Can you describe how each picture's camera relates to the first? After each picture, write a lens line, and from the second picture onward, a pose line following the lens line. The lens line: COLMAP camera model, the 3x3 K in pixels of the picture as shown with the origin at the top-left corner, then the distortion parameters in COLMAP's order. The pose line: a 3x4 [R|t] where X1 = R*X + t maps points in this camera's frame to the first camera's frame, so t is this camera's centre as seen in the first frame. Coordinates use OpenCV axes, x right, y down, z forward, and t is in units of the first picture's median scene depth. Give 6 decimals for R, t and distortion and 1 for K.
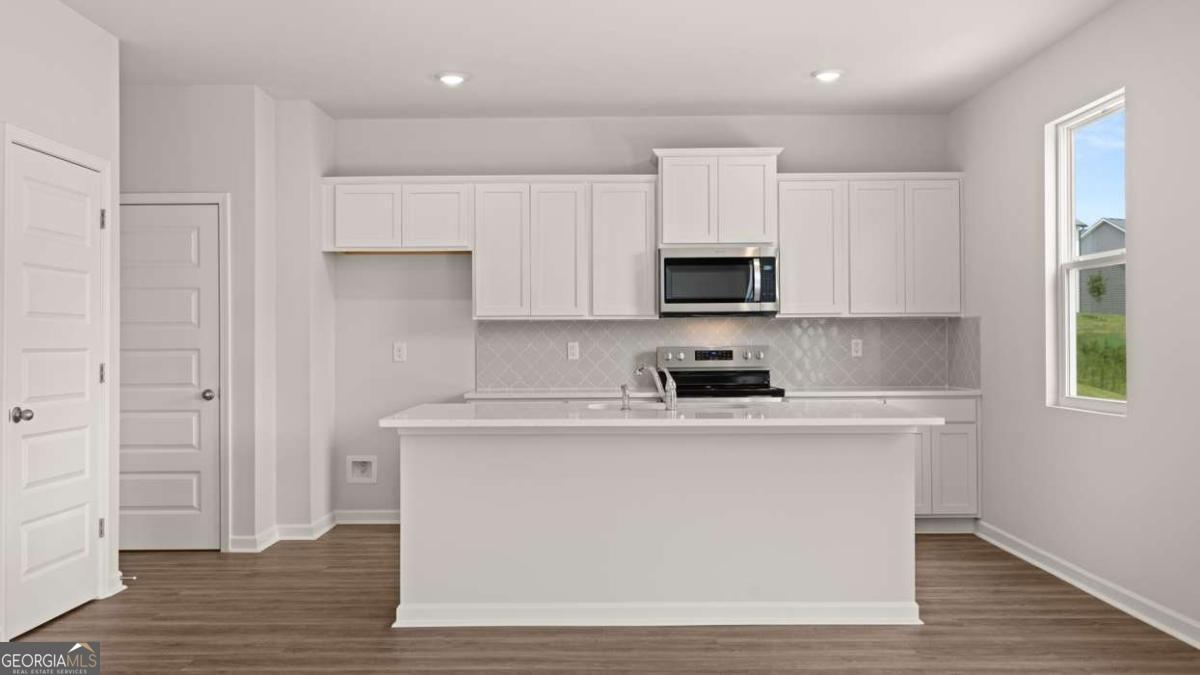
lens RADIAL K [[1107.0, 0, 581.5], [0, 1107.0, 334.8], [0, 0, 1]] dist [-0.002590, 0.000000]
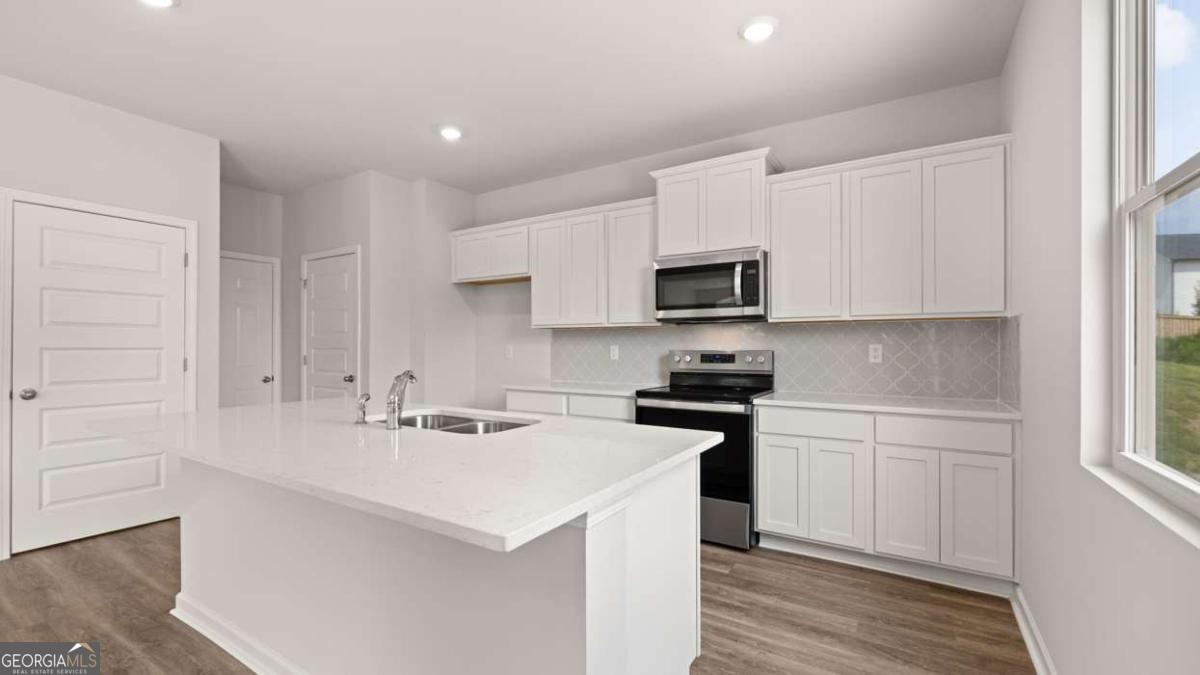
lens RADIAL K [[506.6, 0, 591.1], [0, 506.6, 341.0], [0, 0, 1]] dist [-0.003447, -0.000007]
pose [[0.846912, 0.000575, -0.531732, 0.284017], [-0.001549, 0.999998, -0.001386, 0.002387], [0.531730, 0.001998, 0.846911, 0.533806]]
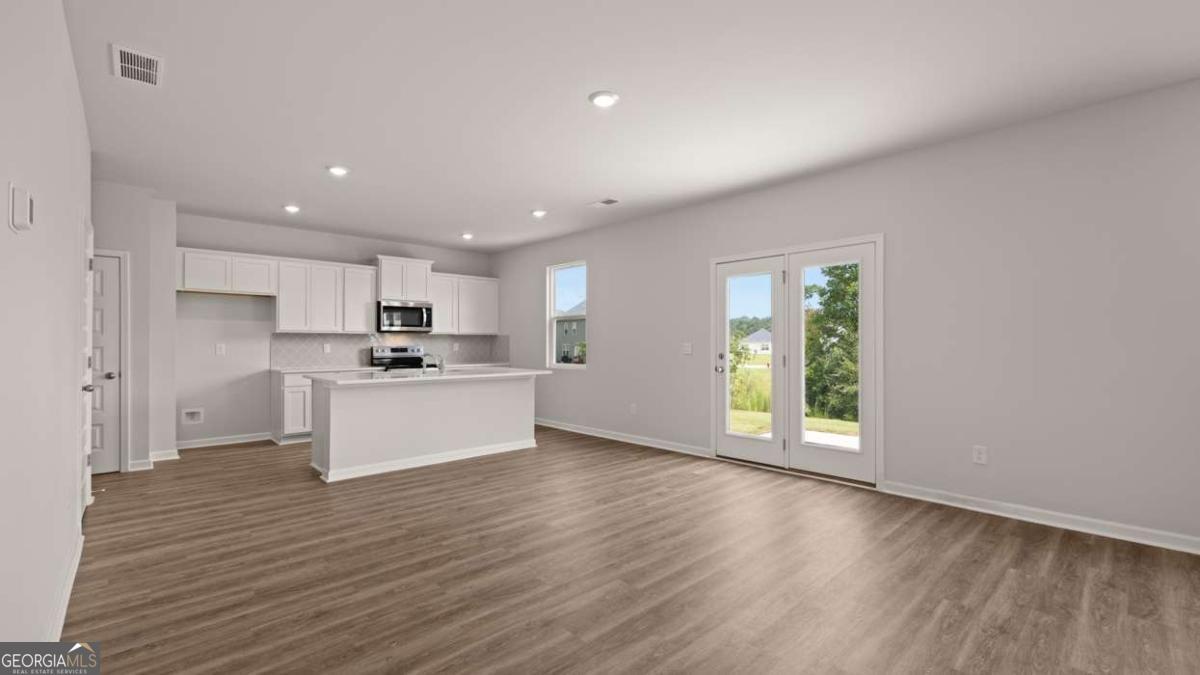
lens RADIAL K [[506.6, 0, 598.7], [0, 506.6, 342.2], [0, 0, 1]] dist [-0.003447, -0.000007]
pose [[0.725347, 0.007077, 0.688347, -0.298345], [-0.007151, 0.999971, -0.002746, 0.002332], [-0.688347, -0.002931, 0.725376, -0.015652]]
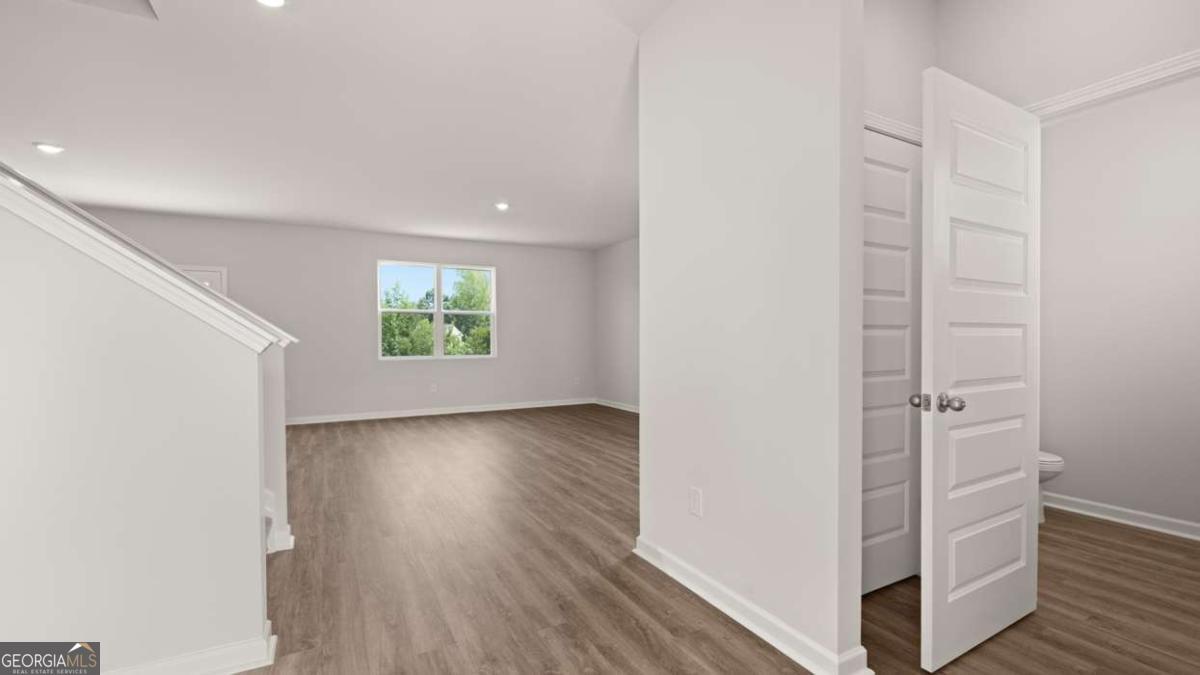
lens RADIAL K [[506.6, 0, 599.2], [0, 506.6, 352.4], [0, 0, 1]] dist [-0.003447, -0.000007]
pose [[-0.483303, -0.011813, 0.875374, -0.793838], [0.001451, 0.999897, 0.014294, 0.015561], [-0.875452, 0.008178, -0.483236, 0.030627]]
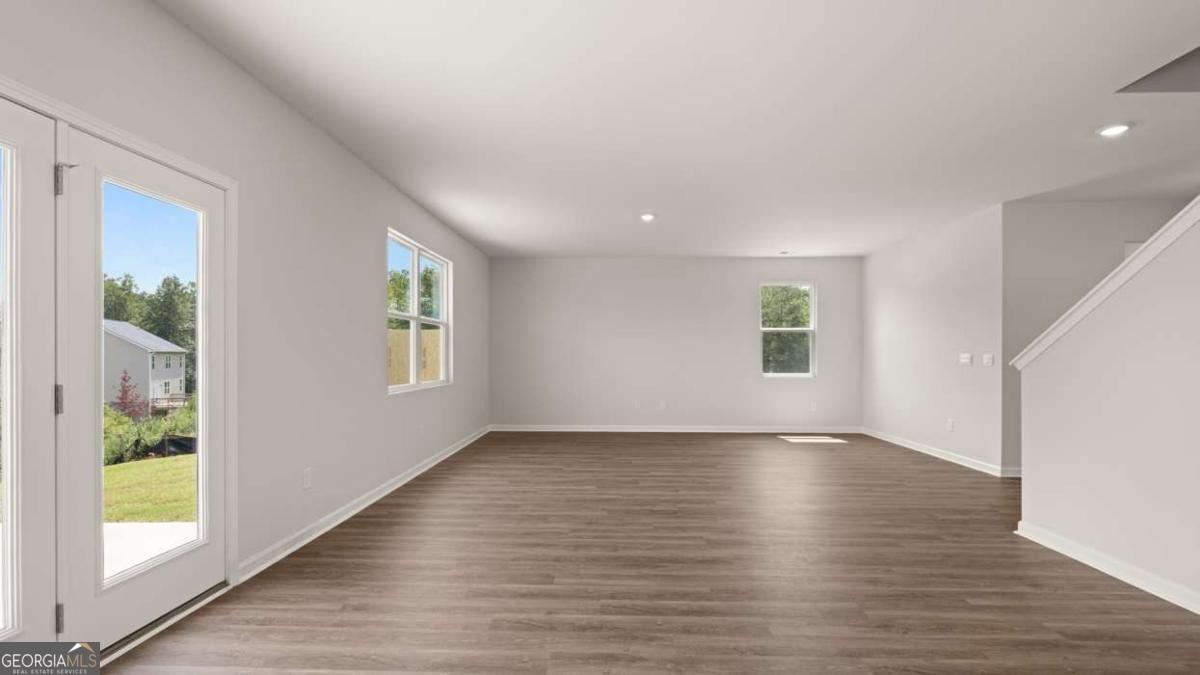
lens RADIAL K [[506.6, 0, 595.6], [0, 506.6, 355.3], [0, 0, 1]] dist [-0.003447, -0.000007]
pose [[-0.999778, 0.003310, 0.020804, 0.055728], [0.003101, 0.999944, -0.010084, 0.005488], [-0.020836, -0.010017, -0.999733, 0.534950]]
